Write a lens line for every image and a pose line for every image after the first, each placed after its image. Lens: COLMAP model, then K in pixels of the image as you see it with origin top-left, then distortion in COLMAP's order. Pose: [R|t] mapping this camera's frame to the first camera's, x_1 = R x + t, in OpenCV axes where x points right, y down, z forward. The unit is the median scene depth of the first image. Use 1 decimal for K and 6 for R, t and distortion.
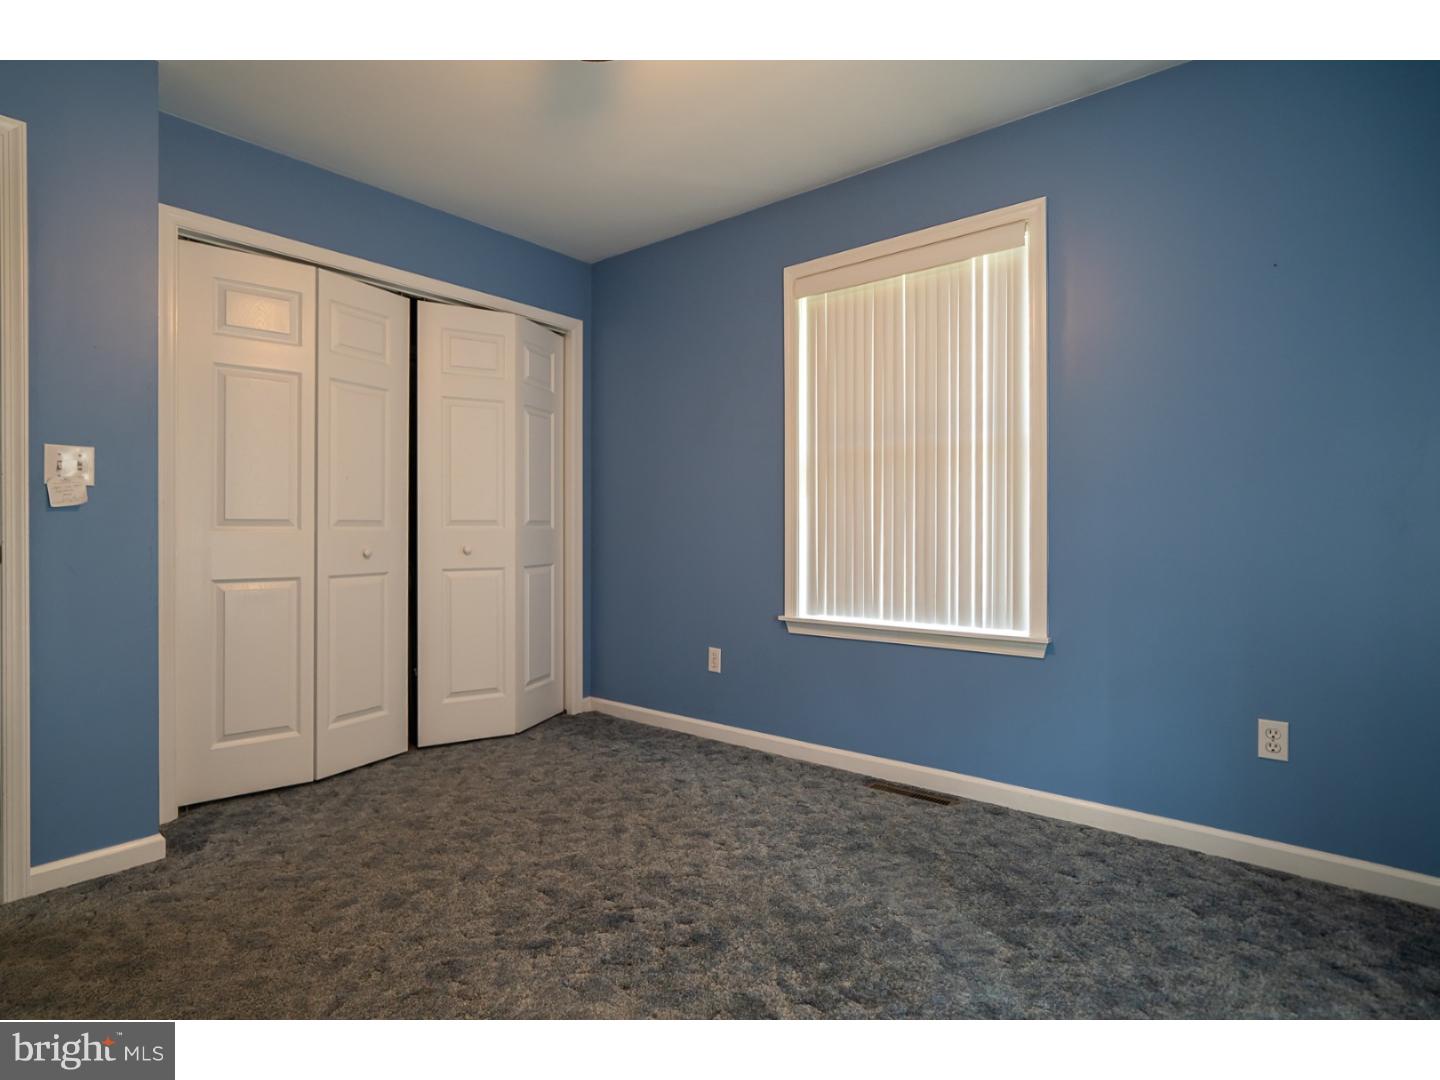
lens RADIAL K [[811.5, 0, 720.0], [0, 811.5, 540.0], [0, 0, 1]] dist [0.001676, 0.000843]
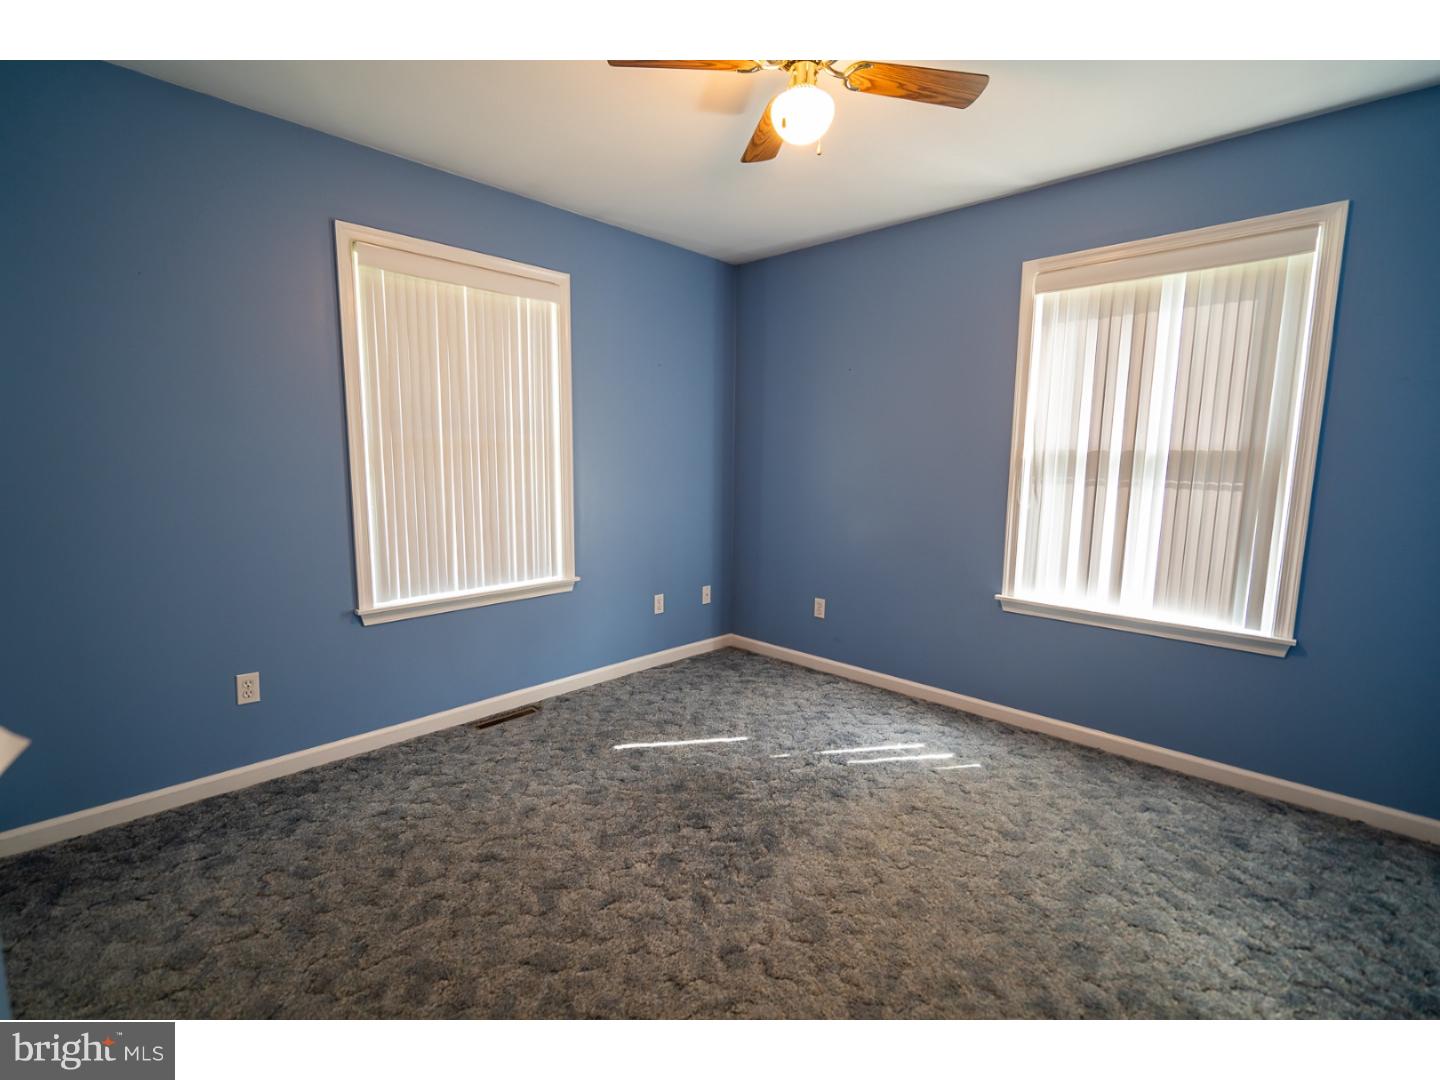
lens RADIAL K [[655.2, 0, 717.1], [0, 655.2, 551.2], [0, 0, 1]] dist [-0.002466, -0.000416]
pose [[0.038433, -0.145776, 0.988571, -0.730264], [-0.008592, 0.989217, 0.146205, -0.101461], [-0.999224, -0.014113, 0.036766, 0.628521]]
